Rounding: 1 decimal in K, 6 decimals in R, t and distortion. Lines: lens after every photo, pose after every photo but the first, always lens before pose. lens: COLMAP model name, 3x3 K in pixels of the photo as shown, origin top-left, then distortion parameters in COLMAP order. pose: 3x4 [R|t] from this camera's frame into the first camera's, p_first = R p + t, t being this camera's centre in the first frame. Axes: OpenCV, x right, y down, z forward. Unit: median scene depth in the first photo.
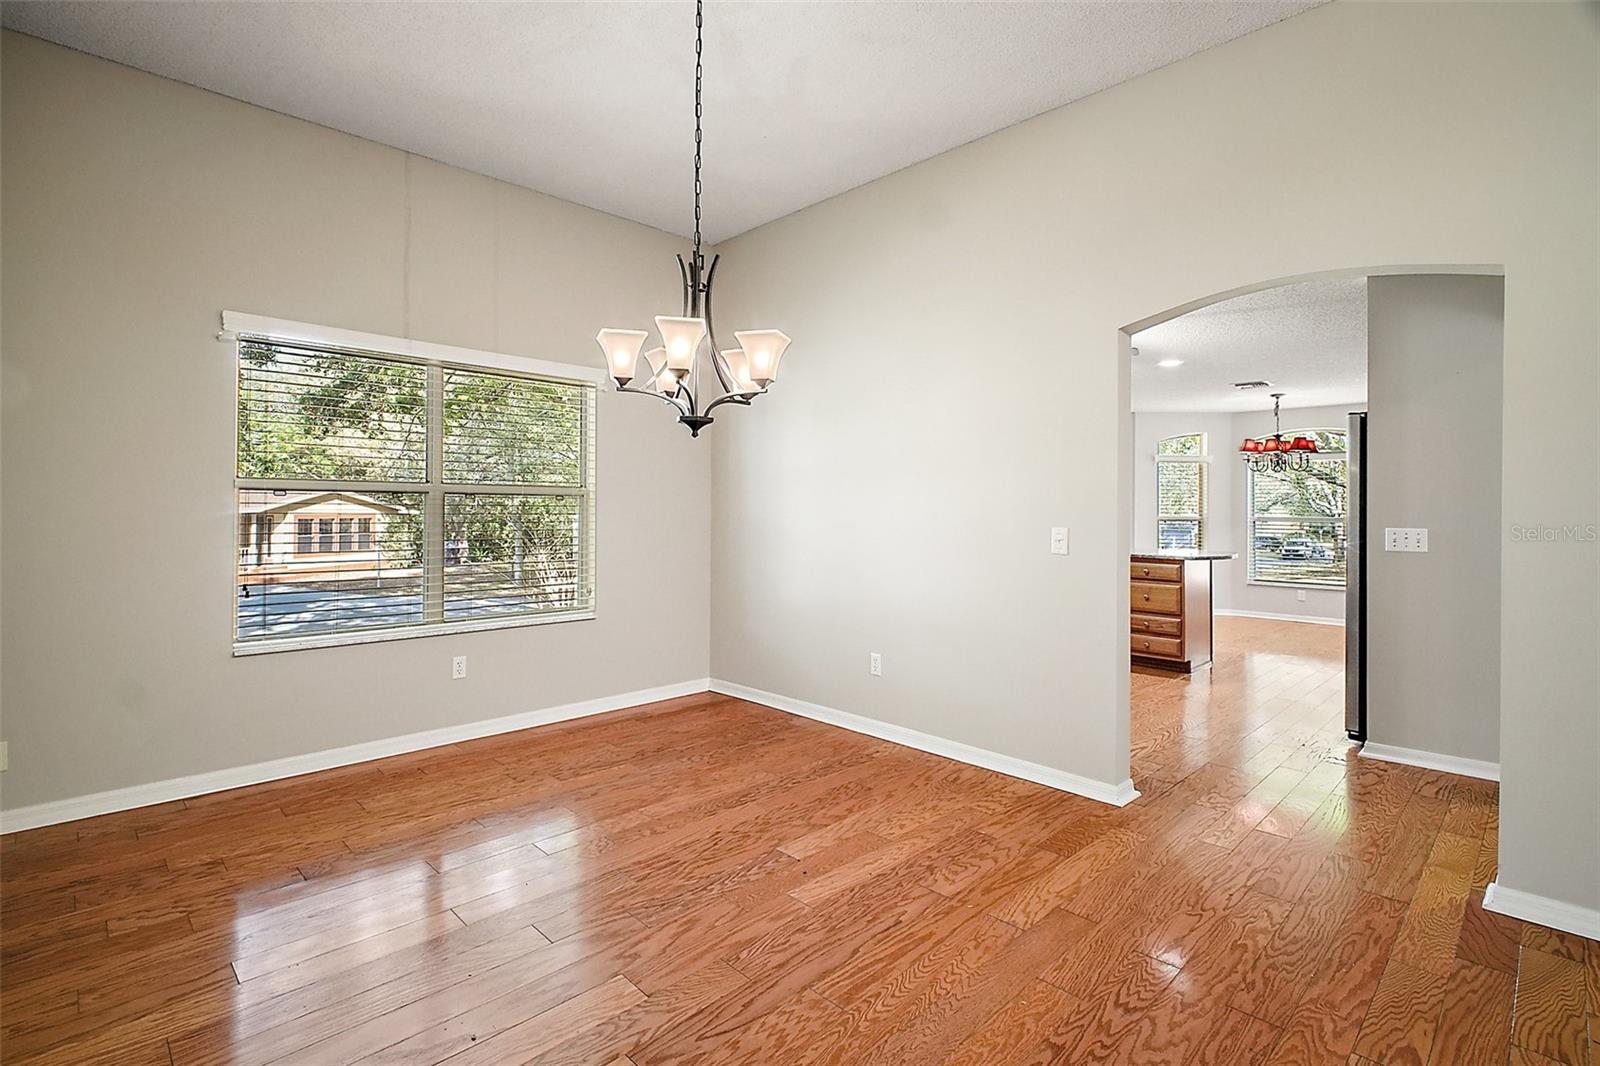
lens RADIAL K [[750.1, 0, 786.6], [0, 750.1, 505.4], [0, 0, 1]] dist [-0.004975, -0.002570]
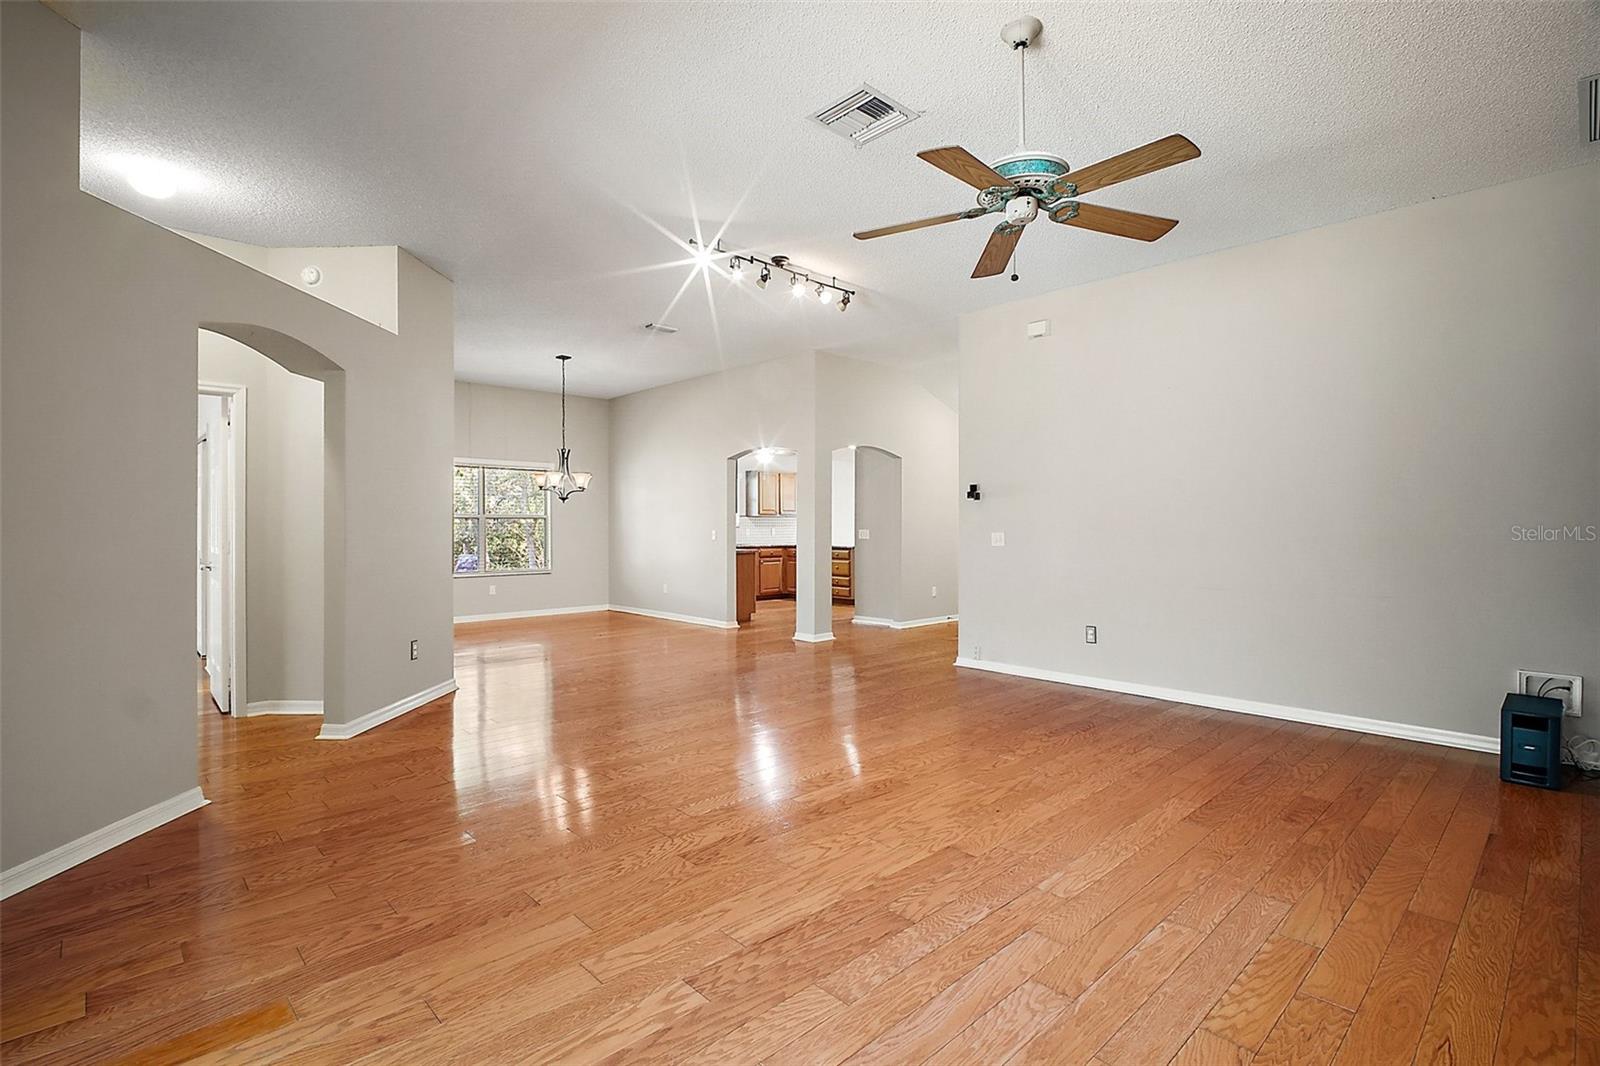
lens RADIAL K [[750.1, 0, 792.6], [0, 750.1, 524.2], [0, 0, 1]] dist [-0.004975, -0.002570]
pose [[0.999873, -0.008218, -0.013677, 0.384281], [0.008285, 0.999954, 0.004852, -0.001617], [0.013636, -0.004964, 0.999895, -0.950401]]
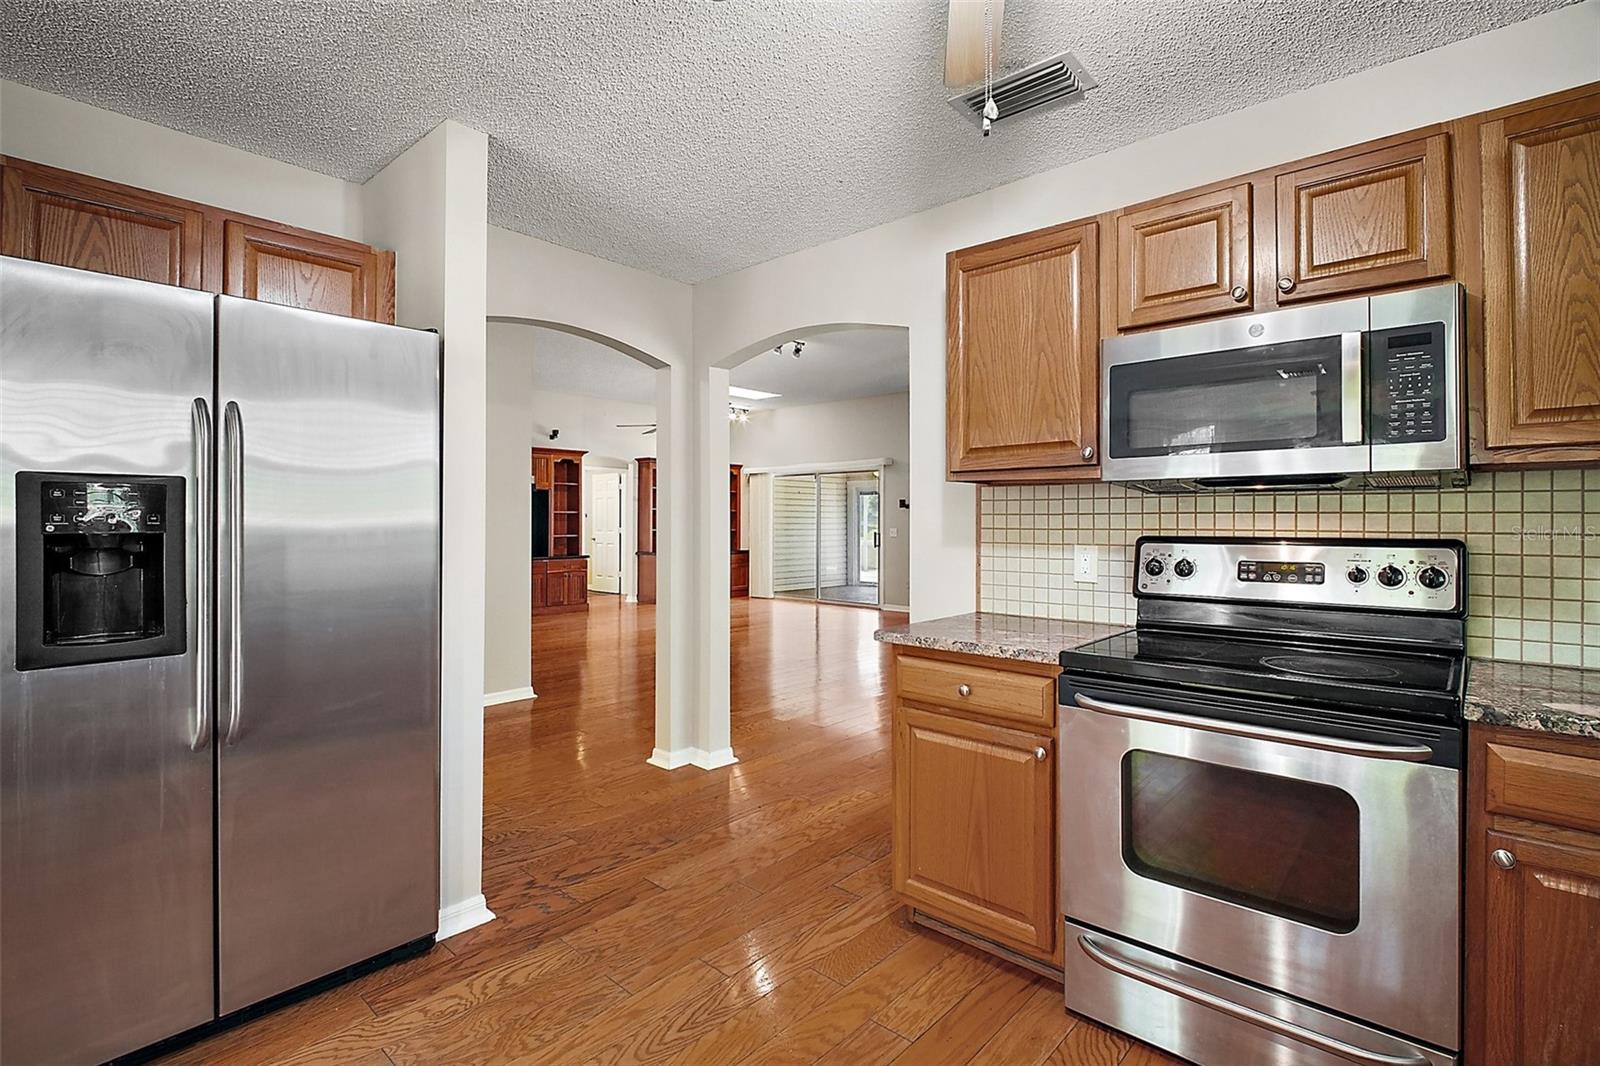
lens RADIAL K [[750.1, 0, 792.3], [0, 750.1, 516.9], [0, 0, 1]] dist [-0.004975, -0.002570]
pose [[-0.998356, -0.011098, -0.056238, 0.355413], [-0.010375, 0.999860, -0.013129, 0.008749], [0.056376, -0.012524, -0.998331, 1.030357]]
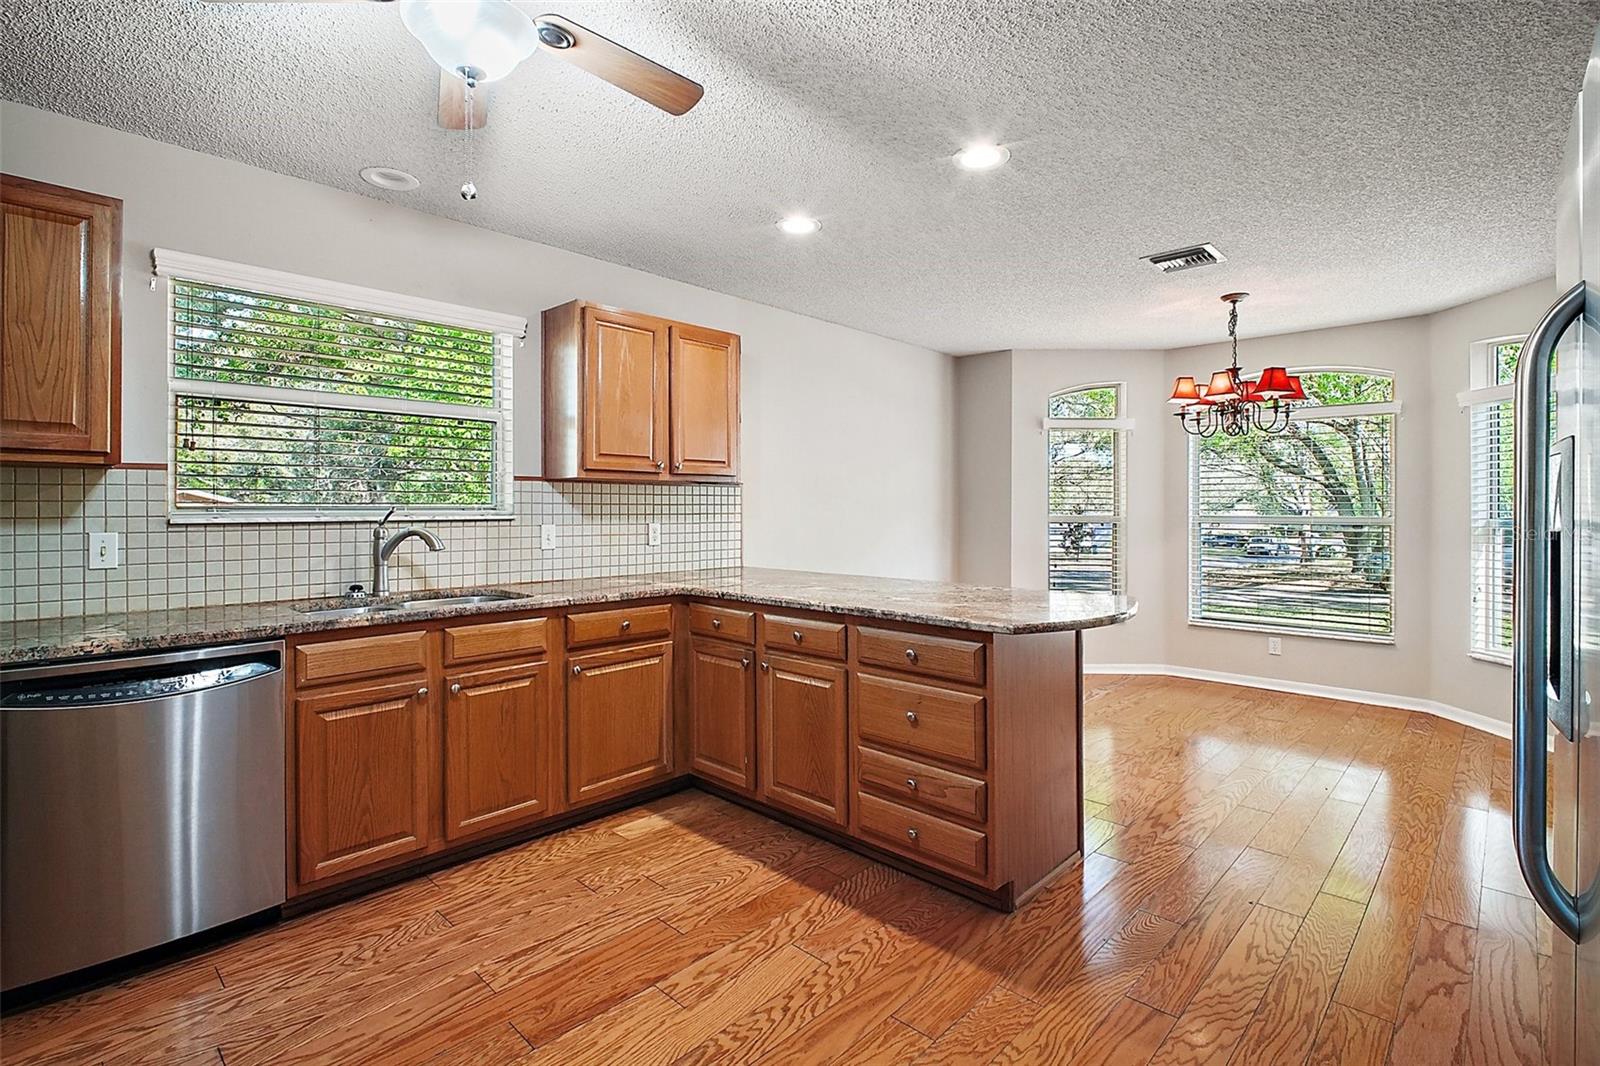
lens RADIAL K [[750.1, 0, 794.3], [0, 750.1, 514.3], [0, 0, 1]] dist [-0.004975, -0.002570]
pose [[0.999175, -0.006444, 0.040097, 0.392382], [0.005957, 0.999907, 0.012256, 0.005812], [-0.040172, -0.012007, 0.999121, 0.583159]]
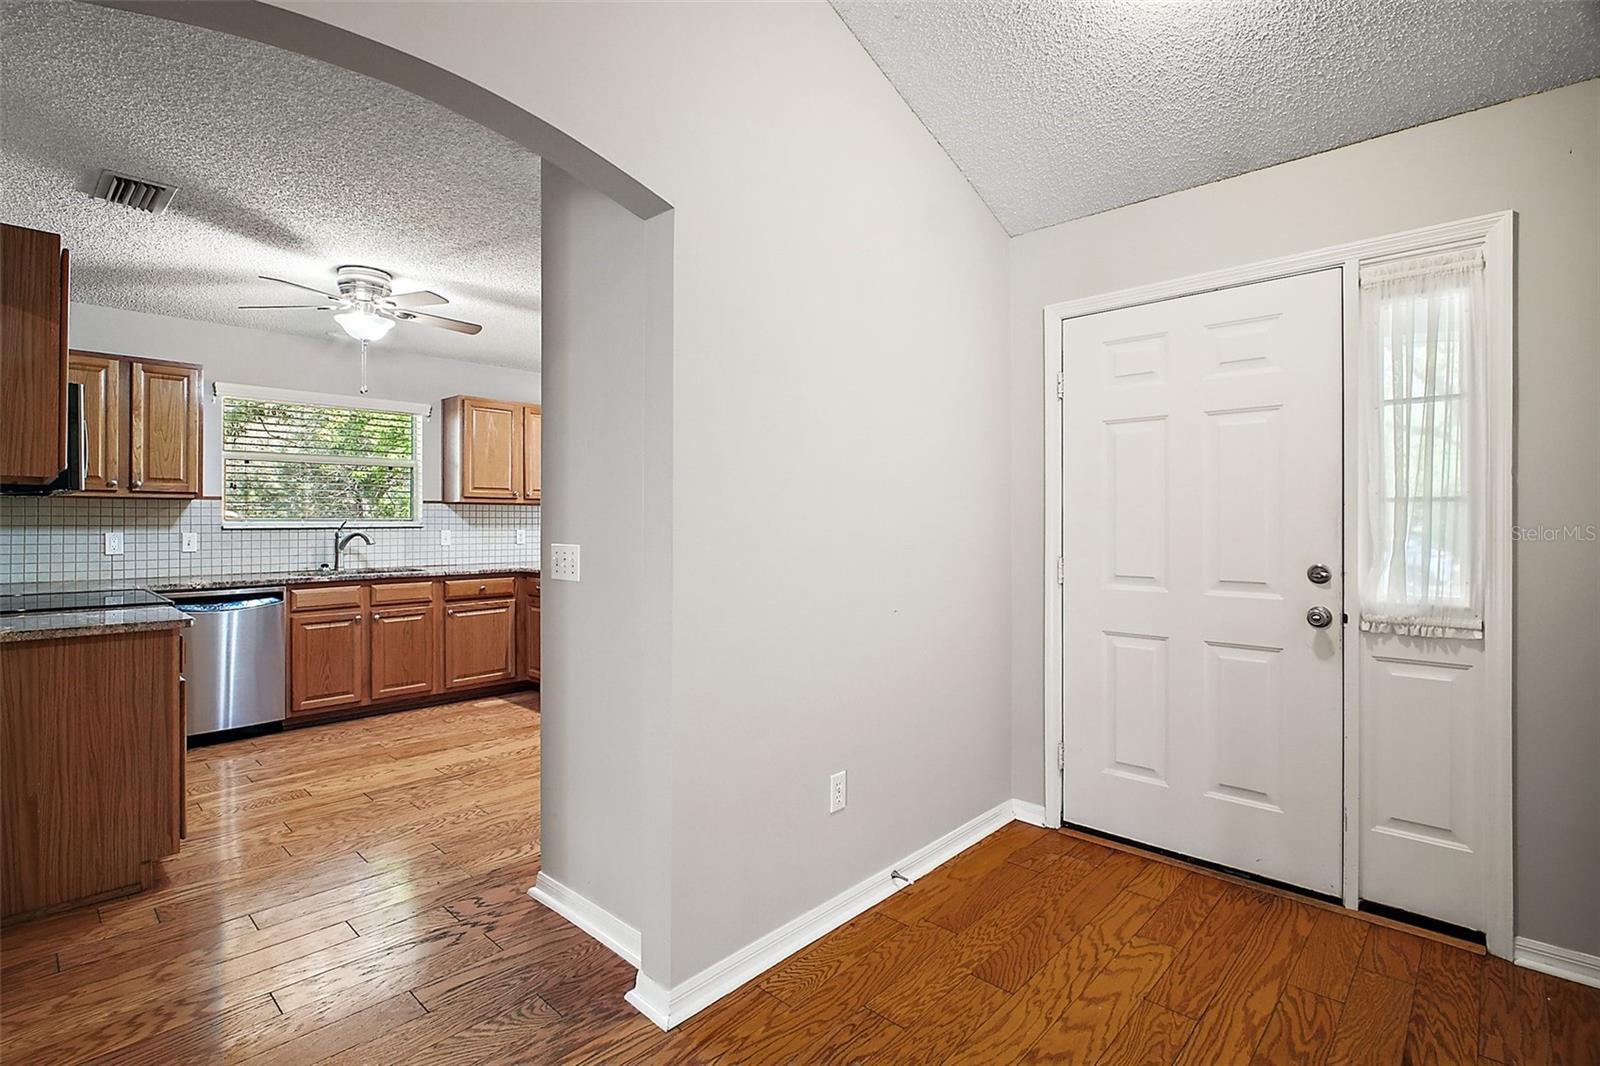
lens RADIAL K [[750.1, 0, 794.3], [0, 750.1, 523.9], [0, 0, 1]] dist [-0.004975, -0.002570]
pose [[0.998739, -0.005224, 0.049923, 0.613227], [0.004697, 0.999932, 0.010677, 0.003790], [-0.049975, -0.010430, 0.998696, 0.211782]]
